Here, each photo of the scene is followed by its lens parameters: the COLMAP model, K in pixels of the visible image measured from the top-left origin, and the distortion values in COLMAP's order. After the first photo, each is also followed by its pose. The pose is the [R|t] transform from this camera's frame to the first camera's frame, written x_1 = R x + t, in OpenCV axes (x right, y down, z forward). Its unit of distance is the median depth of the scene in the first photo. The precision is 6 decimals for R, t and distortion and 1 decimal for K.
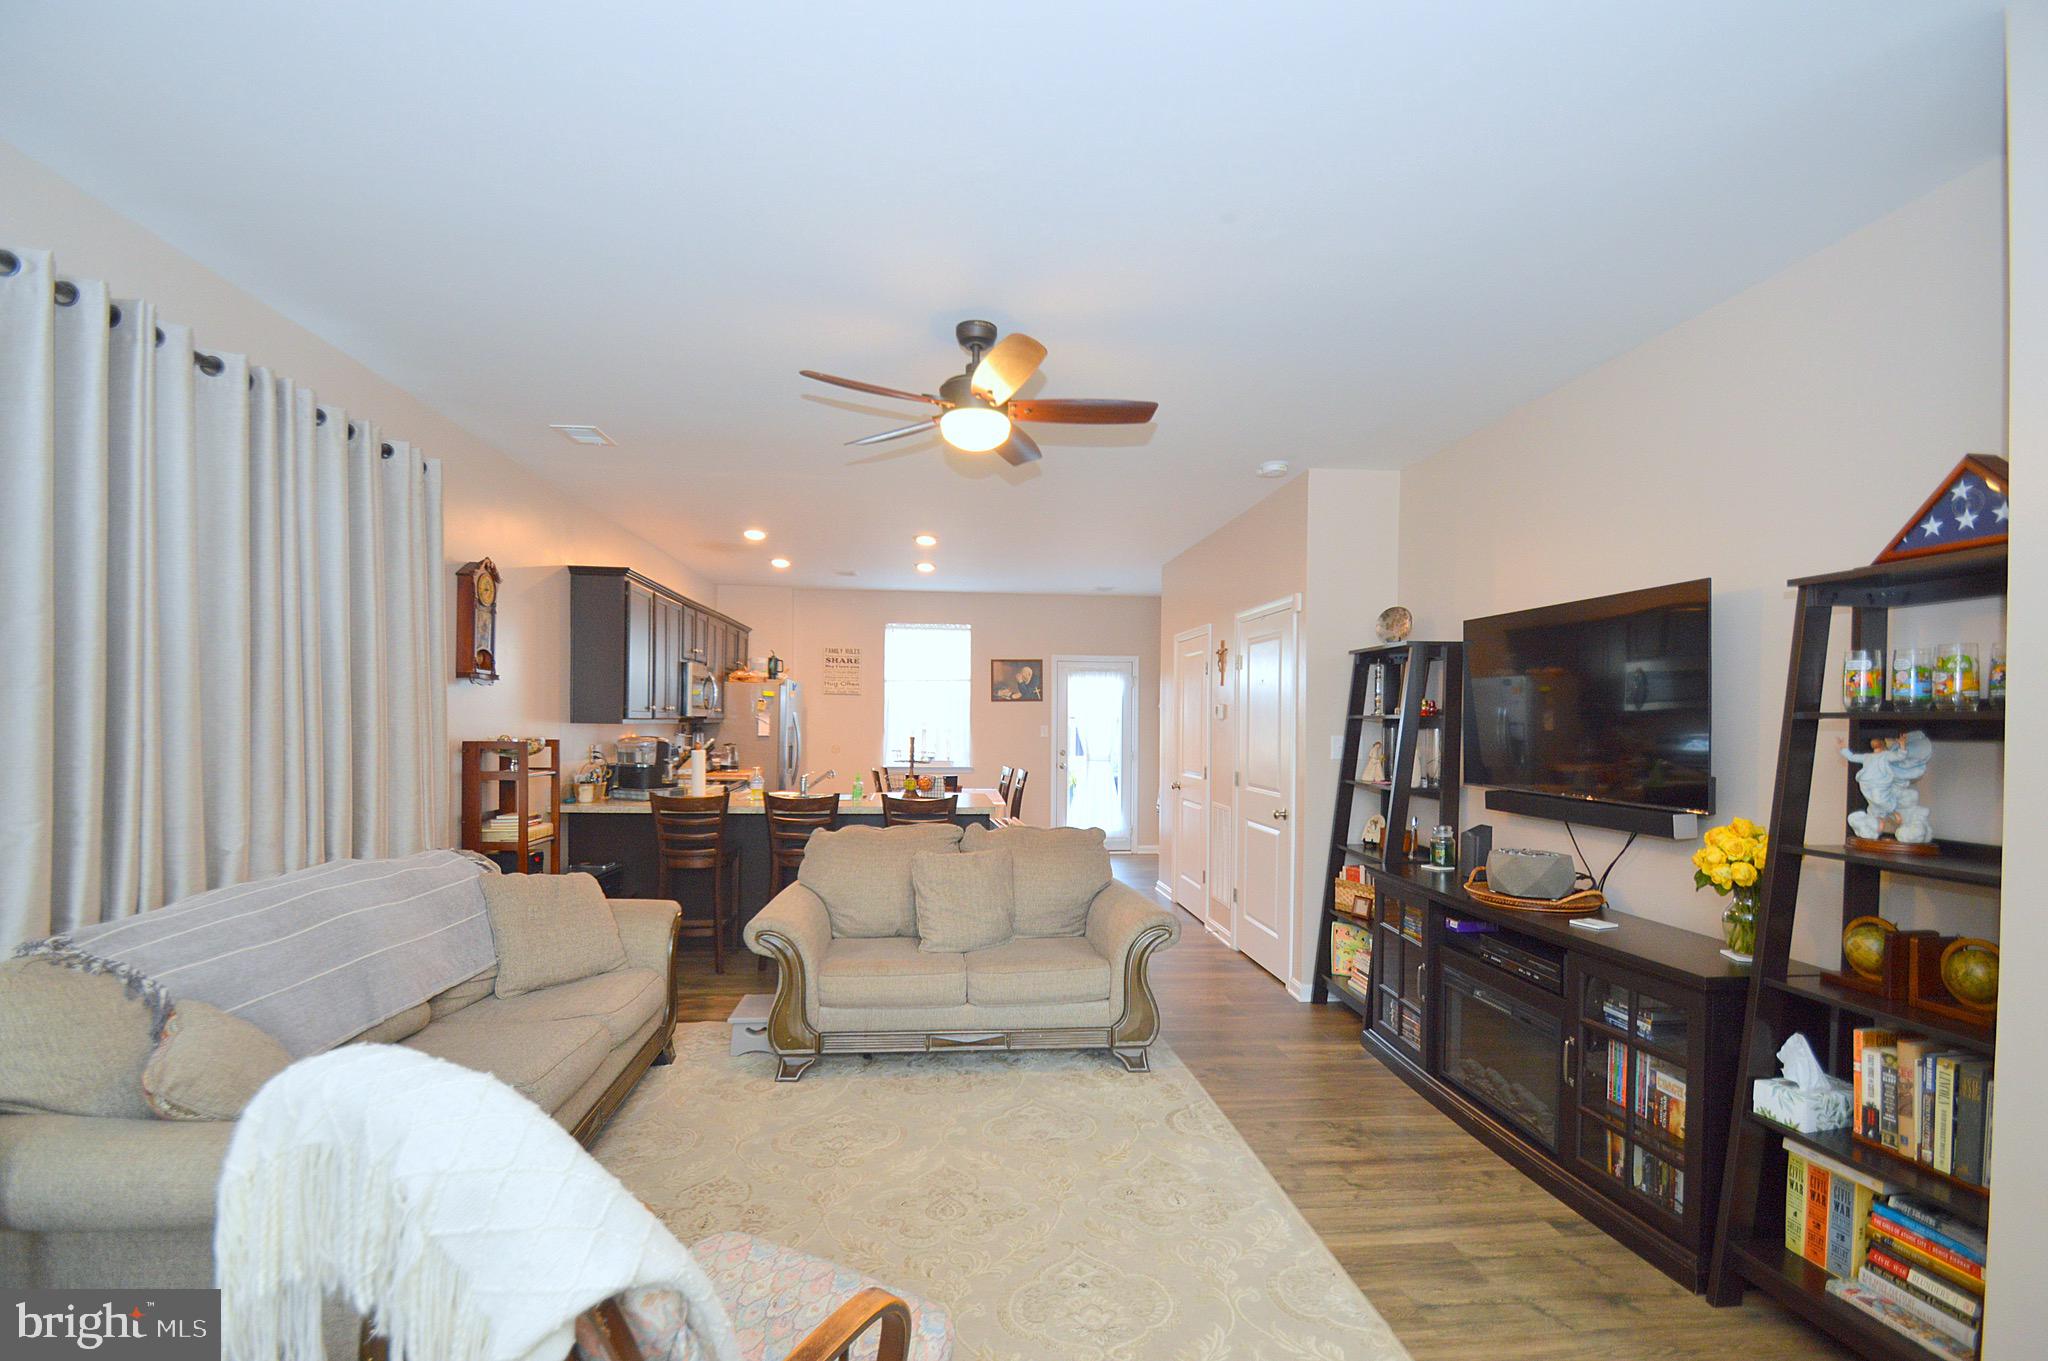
lens RADIAL K [[929.8, 0, 1006.7], [0, 929.8, 729.4], [0, 0, 1]] dist [0.009452, -0.013038]
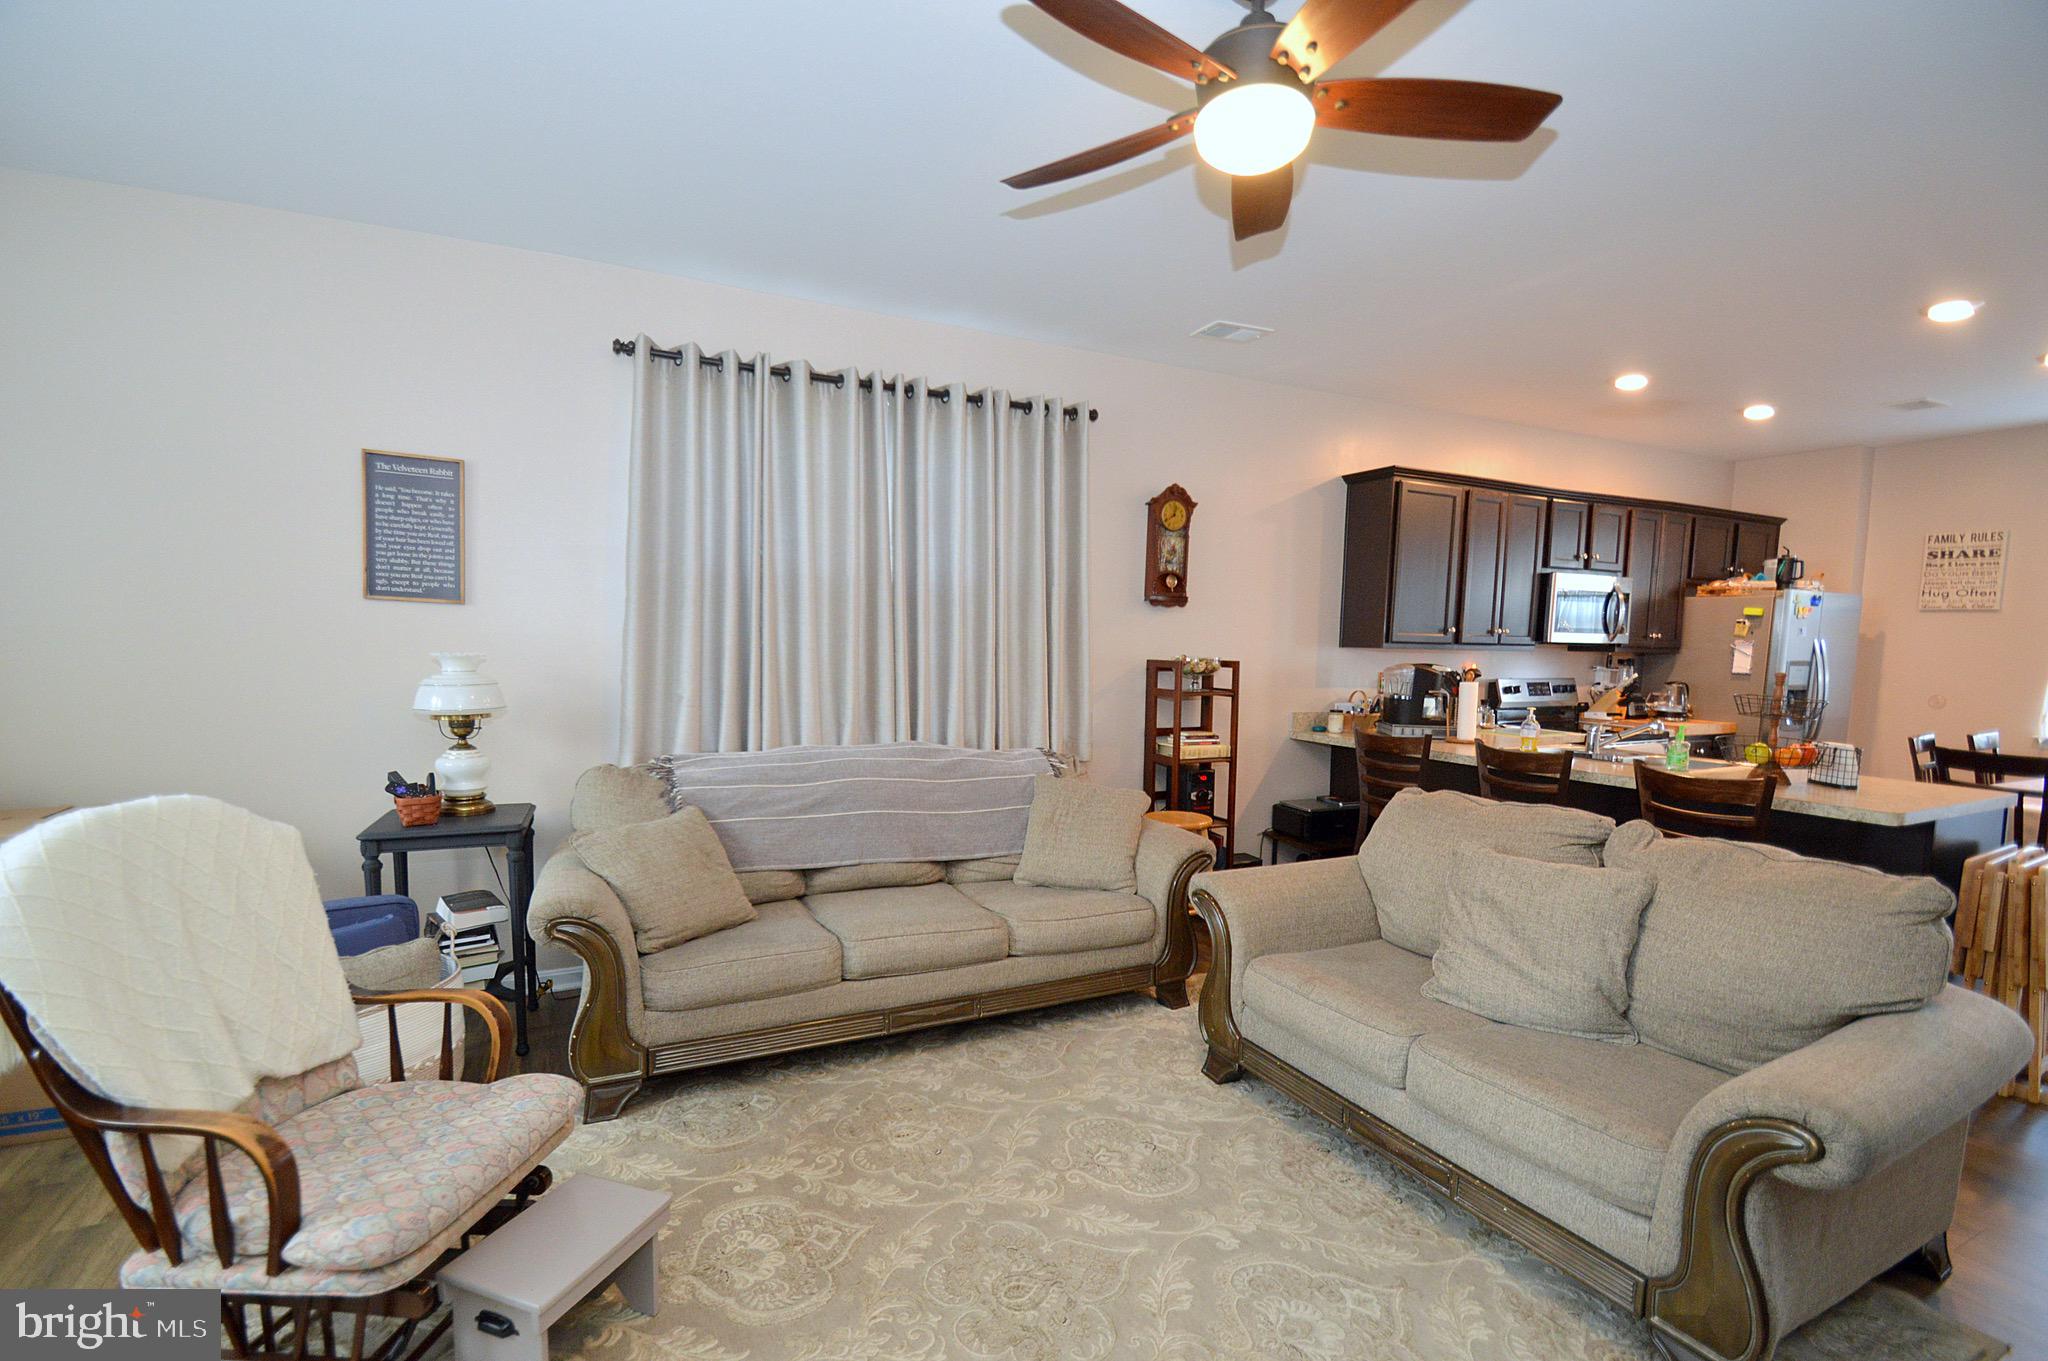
lens RADIAL K [[909.2, 0, 992.5], [0, 909.2, 729.7], [0, 0, 1]] dist [0.000382, -0.012183]
pose [[0.330027, 0.081613, -0.940437, 0.347340], [-0.021613, 0.996648, 0.078906, 0.013885], [0.943724, -0.005715, 0.330685, 0.462941]]
